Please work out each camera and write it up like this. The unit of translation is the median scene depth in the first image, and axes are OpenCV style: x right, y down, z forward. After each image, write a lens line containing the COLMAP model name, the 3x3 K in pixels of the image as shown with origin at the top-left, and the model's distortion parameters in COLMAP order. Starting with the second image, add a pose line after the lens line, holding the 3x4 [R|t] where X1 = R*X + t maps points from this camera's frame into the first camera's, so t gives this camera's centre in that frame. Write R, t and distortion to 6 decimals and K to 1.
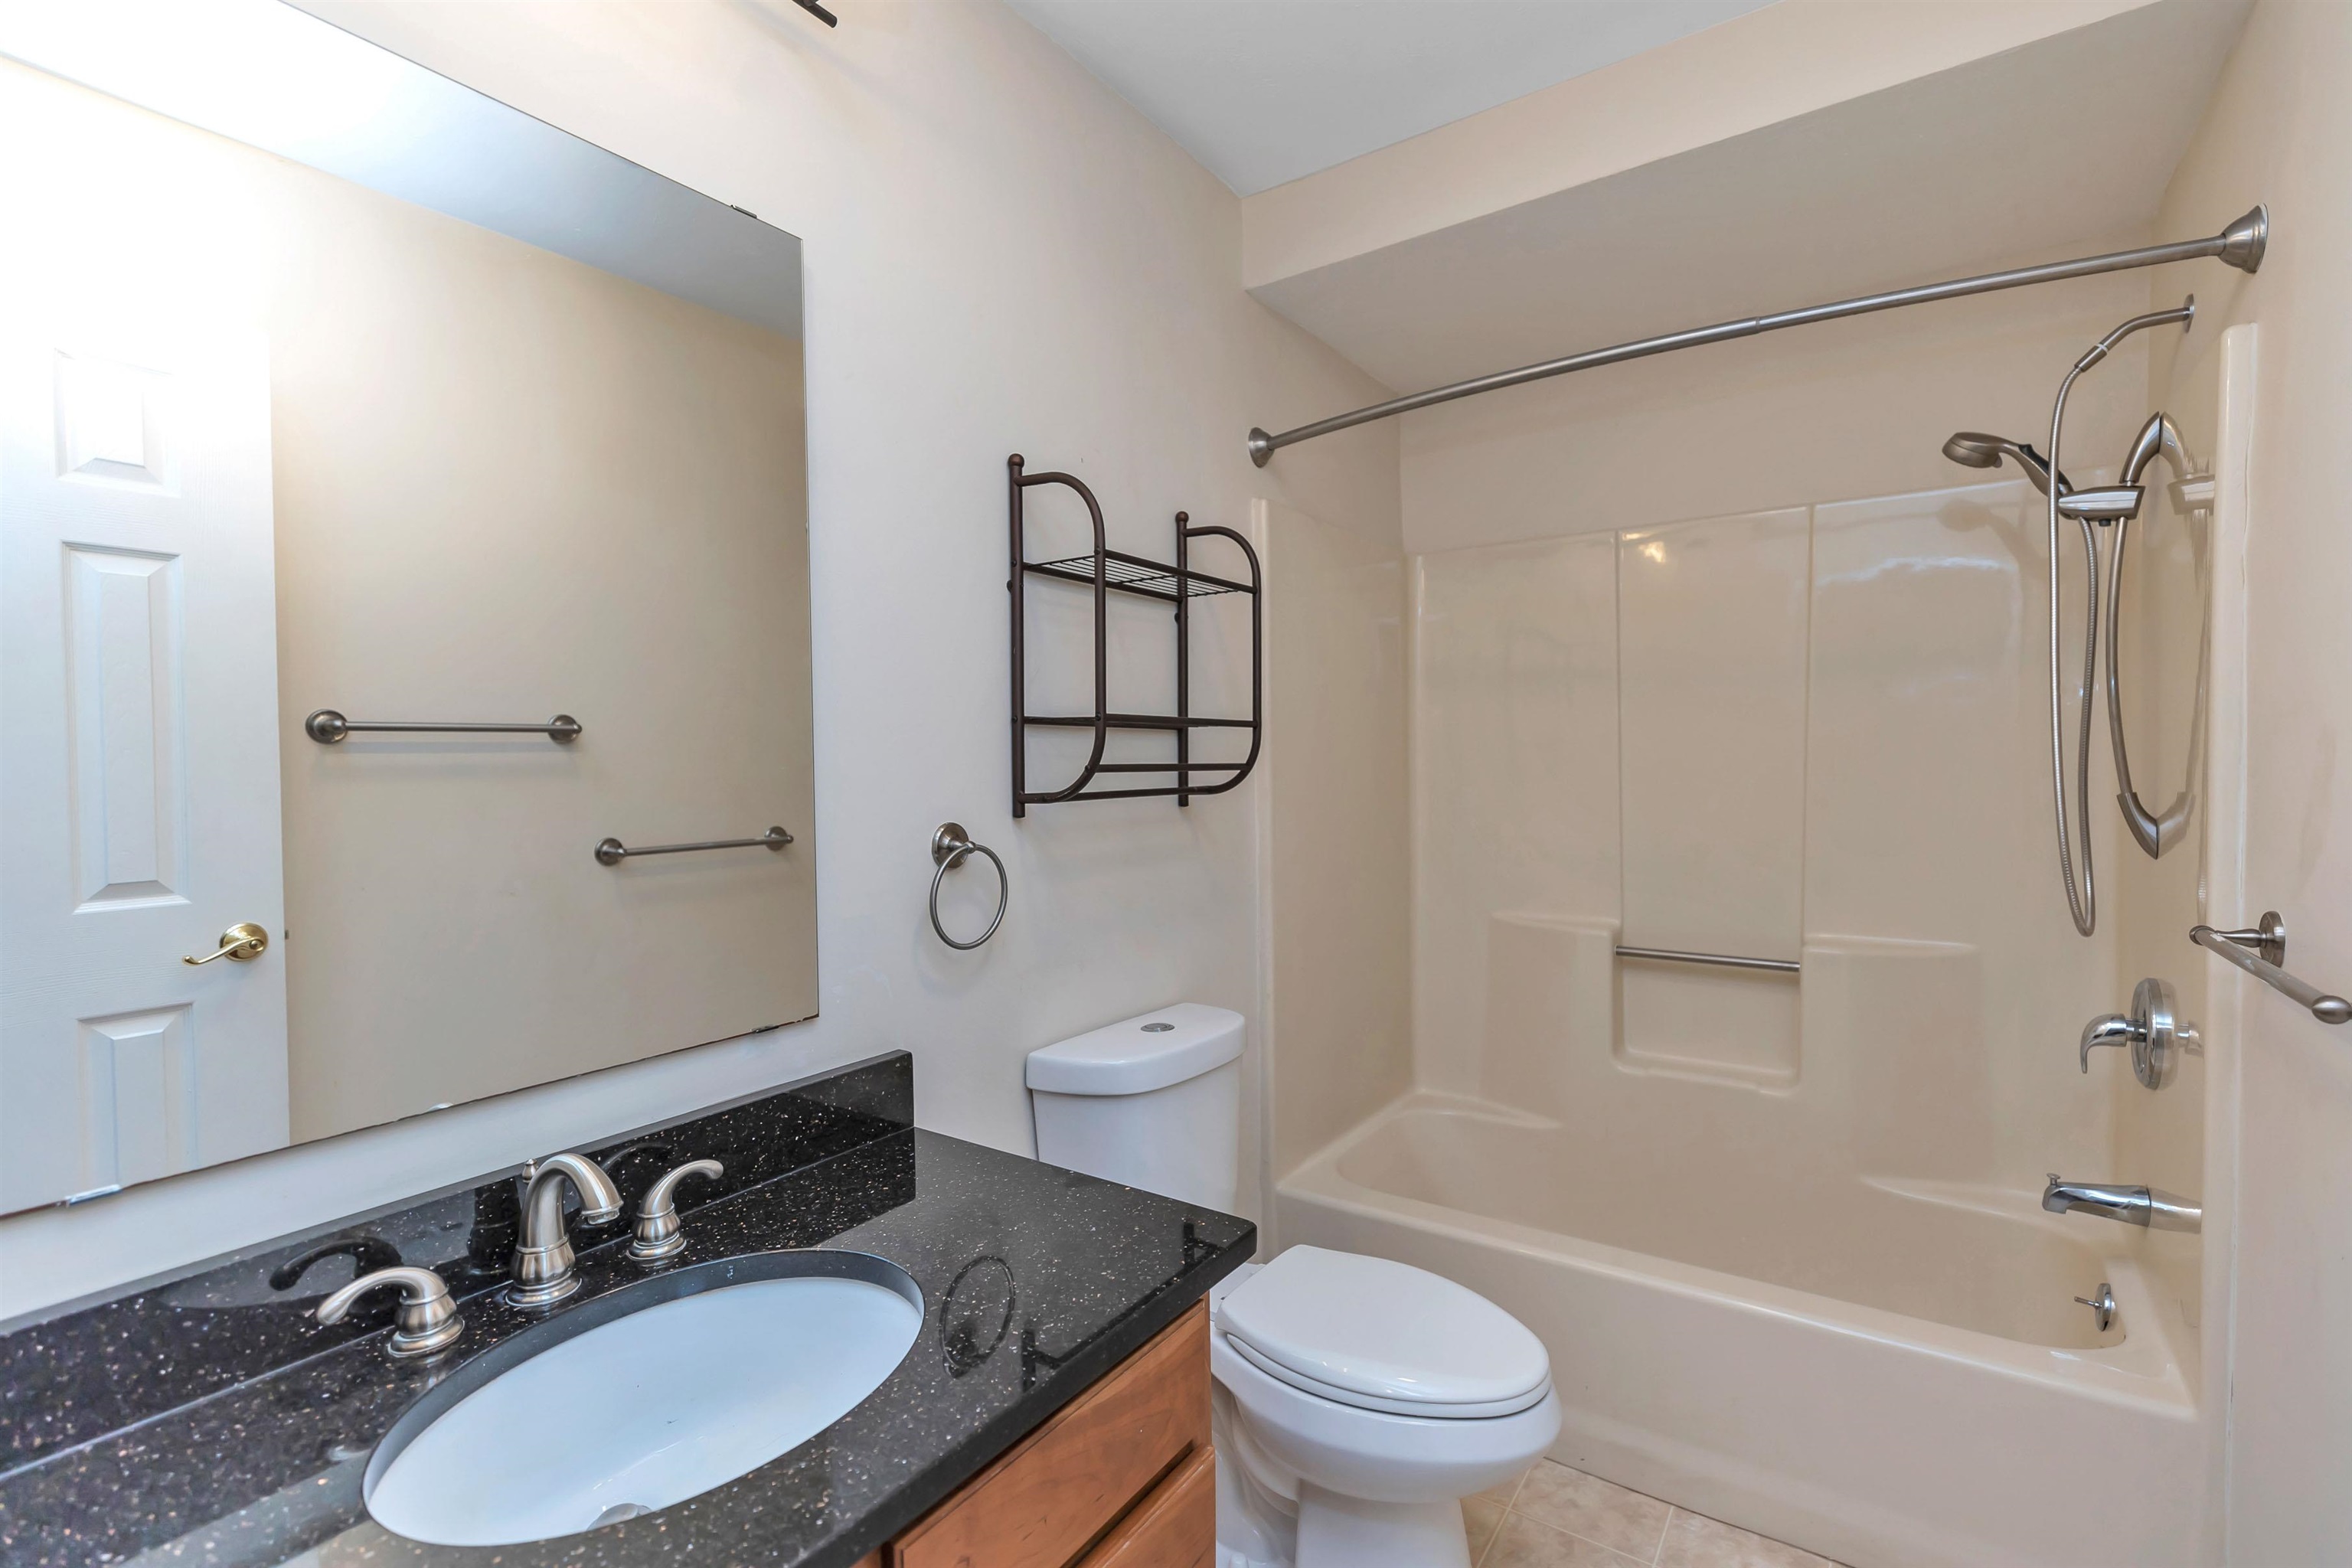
lens RADIAL K [[1053.3, 0, 1177.0], [0, 1053.3, 797.6], [0, 0, 1]] dist [0.007007, -0.001941]
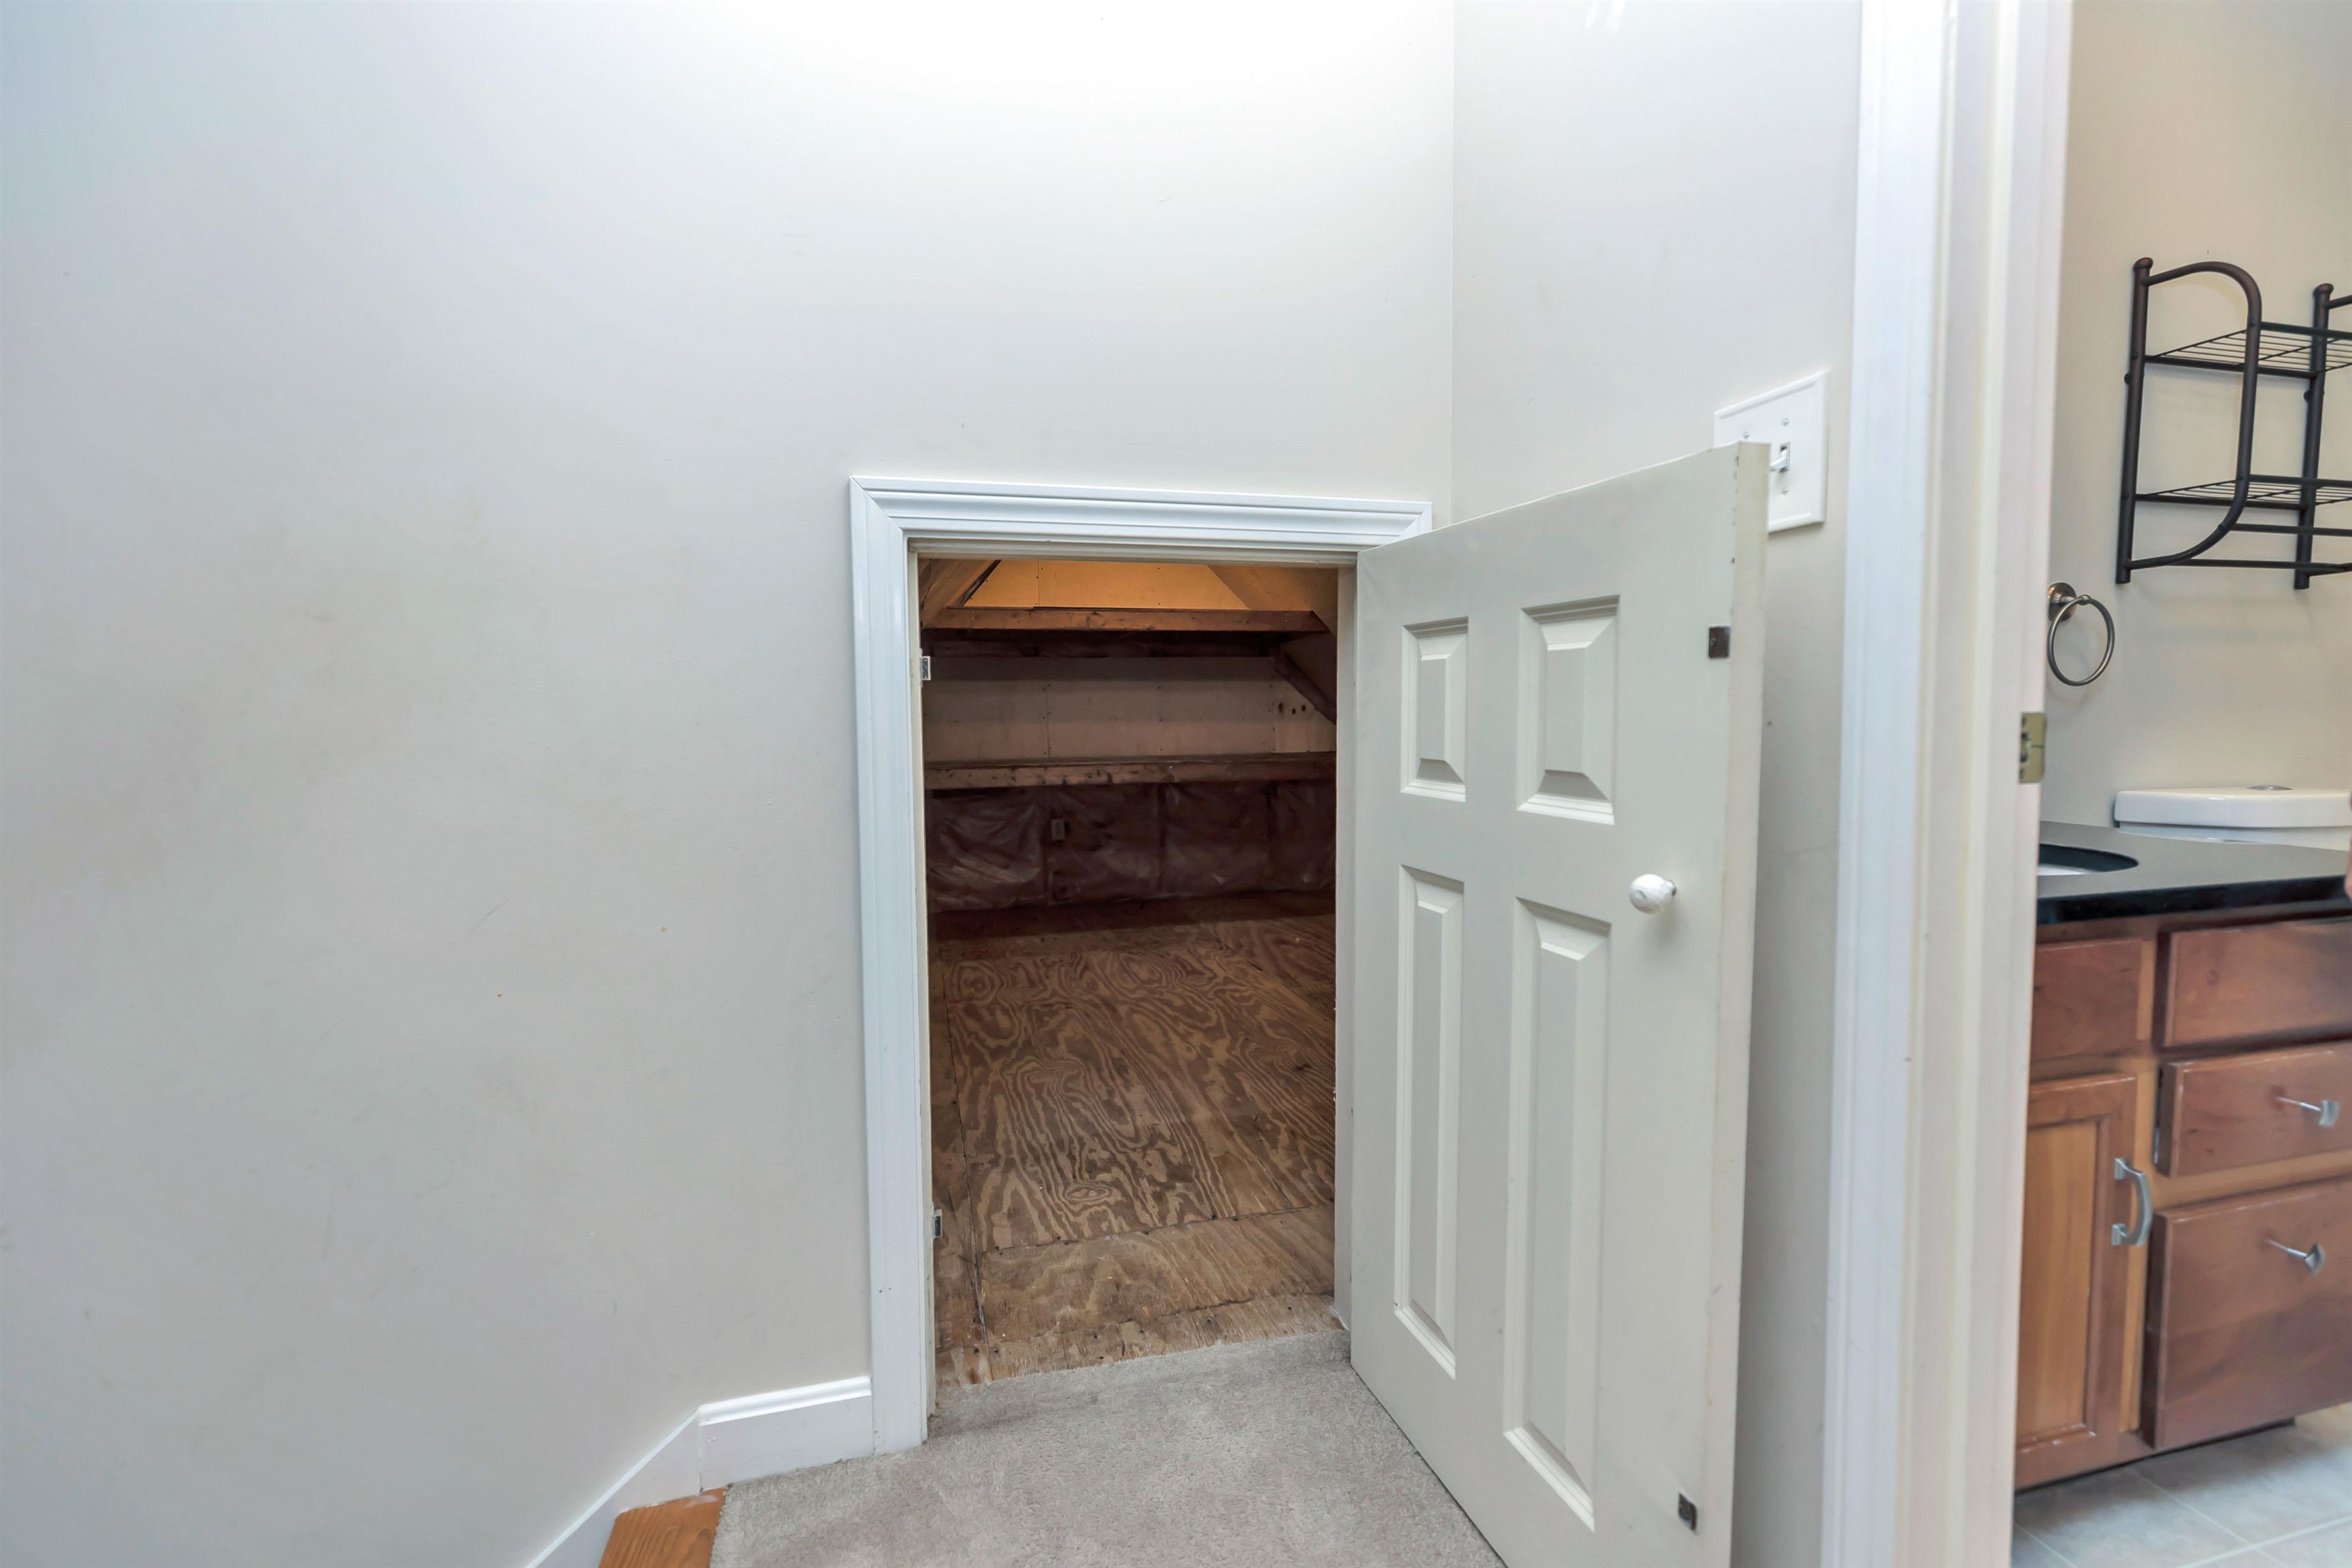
lens RADIAL K [[1053.3, 0, 1176.7], [0, 1053.3, 783.1], [0, 0, 1]] dist [0.007007, -0.001941]
pose [[0.762767, 0.054775, -0.644349, -0.181151], [-0.022902, 0.998069, 0.057733, 0.191868], [0.646267, -0.029280, 0.762549, -0.543979]]
